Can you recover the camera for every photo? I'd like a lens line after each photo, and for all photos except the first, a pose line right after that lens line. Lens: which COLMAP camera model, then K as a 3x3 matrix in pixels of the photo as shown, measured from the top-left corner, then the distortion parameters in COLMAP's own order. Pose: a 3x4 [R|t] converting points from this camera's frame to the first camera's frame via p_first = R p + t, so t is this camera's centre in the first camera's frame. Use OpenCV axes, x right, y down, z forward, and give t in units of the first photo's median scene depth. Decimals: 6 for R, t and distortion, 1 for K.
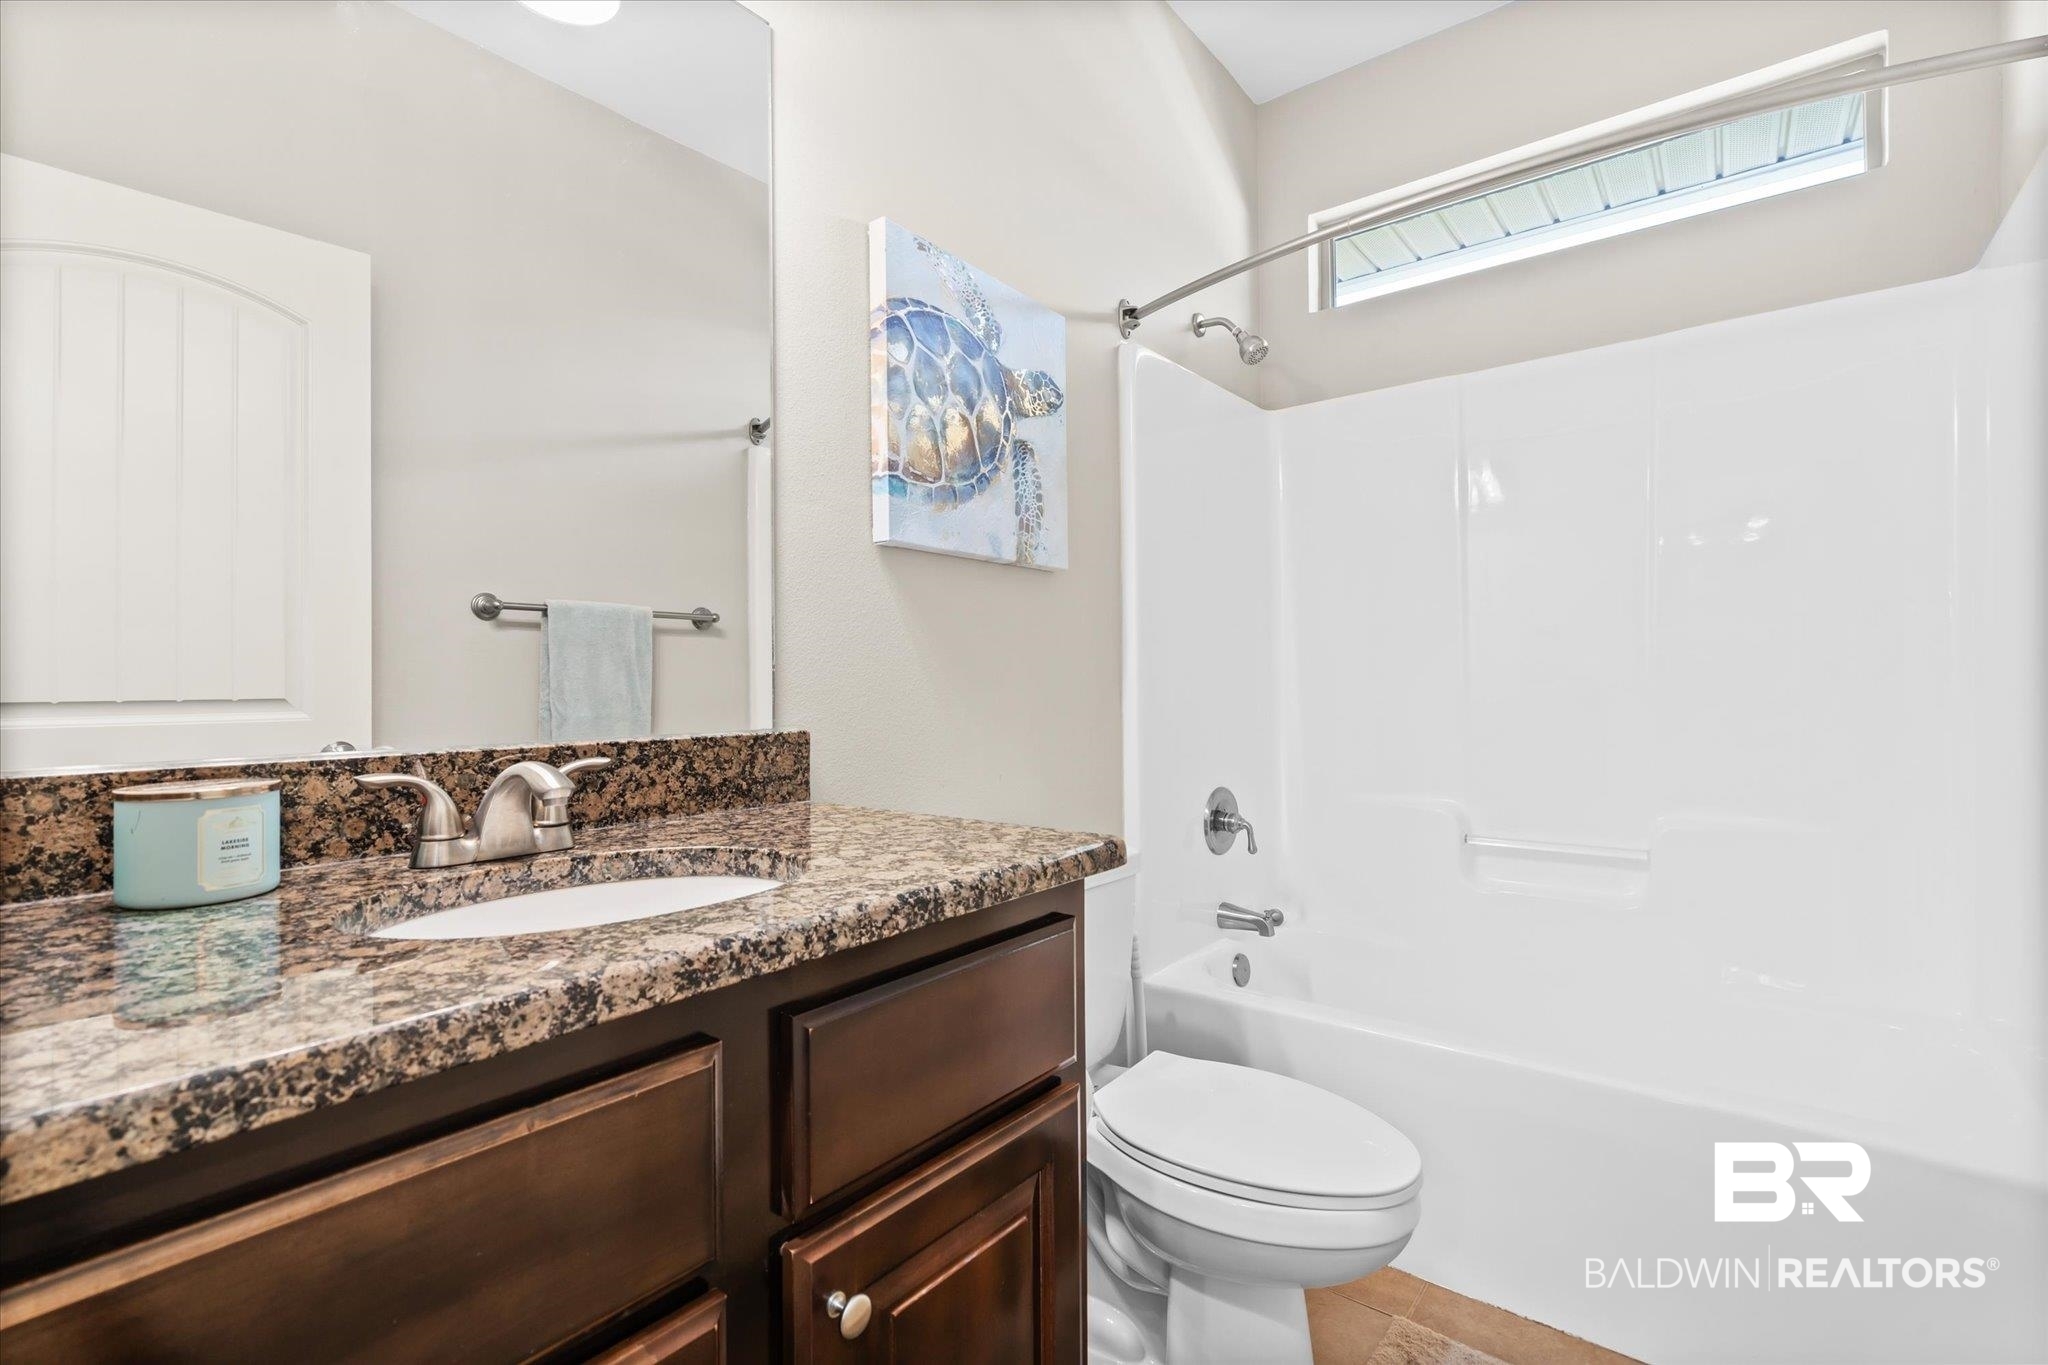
lens RADIAL K [[934.8, 0, 1023.0], [0, 934.8, 682.6], [0, 0, 1]] dist [-0.003800, -0.000344]
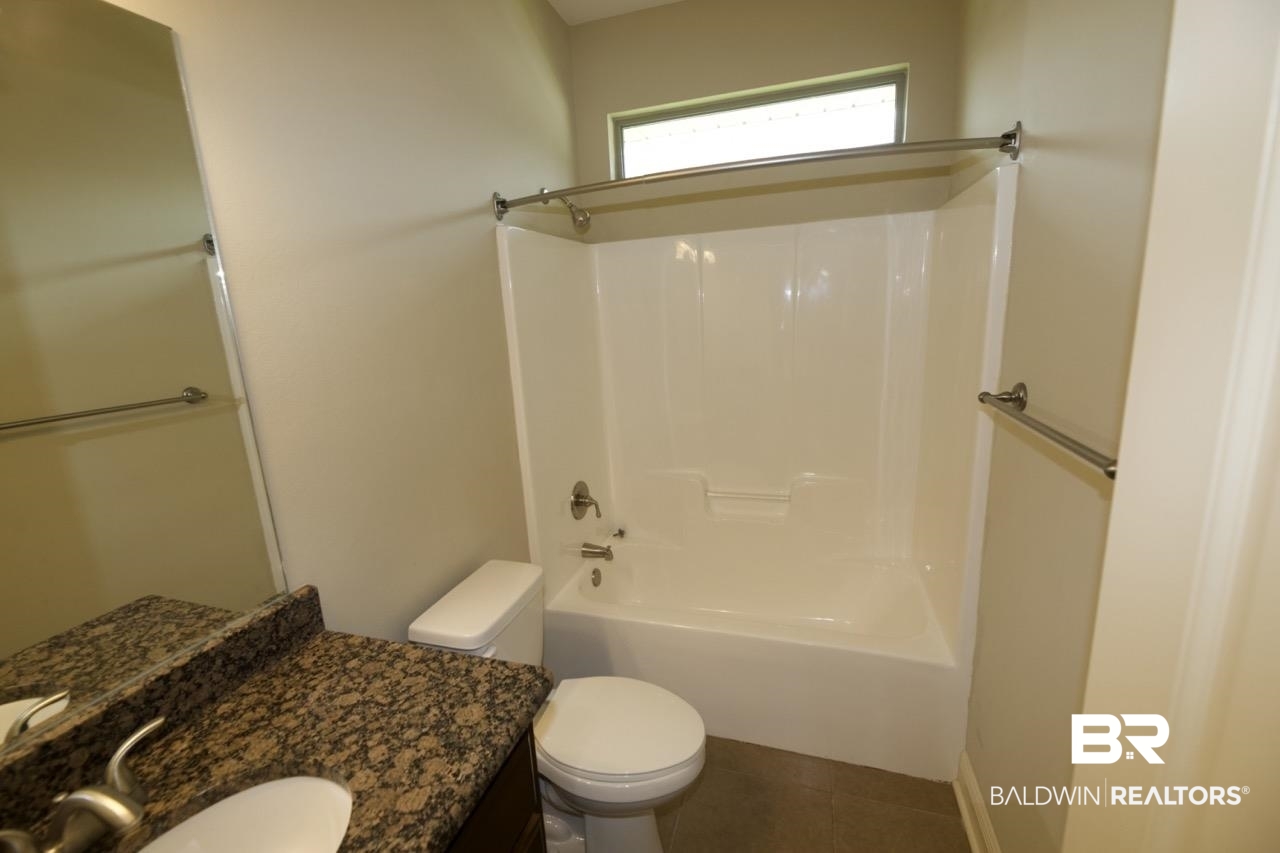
lens RADIAL K [[537.7, 0, 640.1], [0, 537.7, 427.8], [0, 0, 1]] dist [-0.007767, -0.000386]
pose [[0.933703, -0.115336, 0.338964, -0.009614], [0.040253, 0.974509, 0.220707, -0.229673], [-0.355779, -0.192430, 0.914545, 0.075423]]
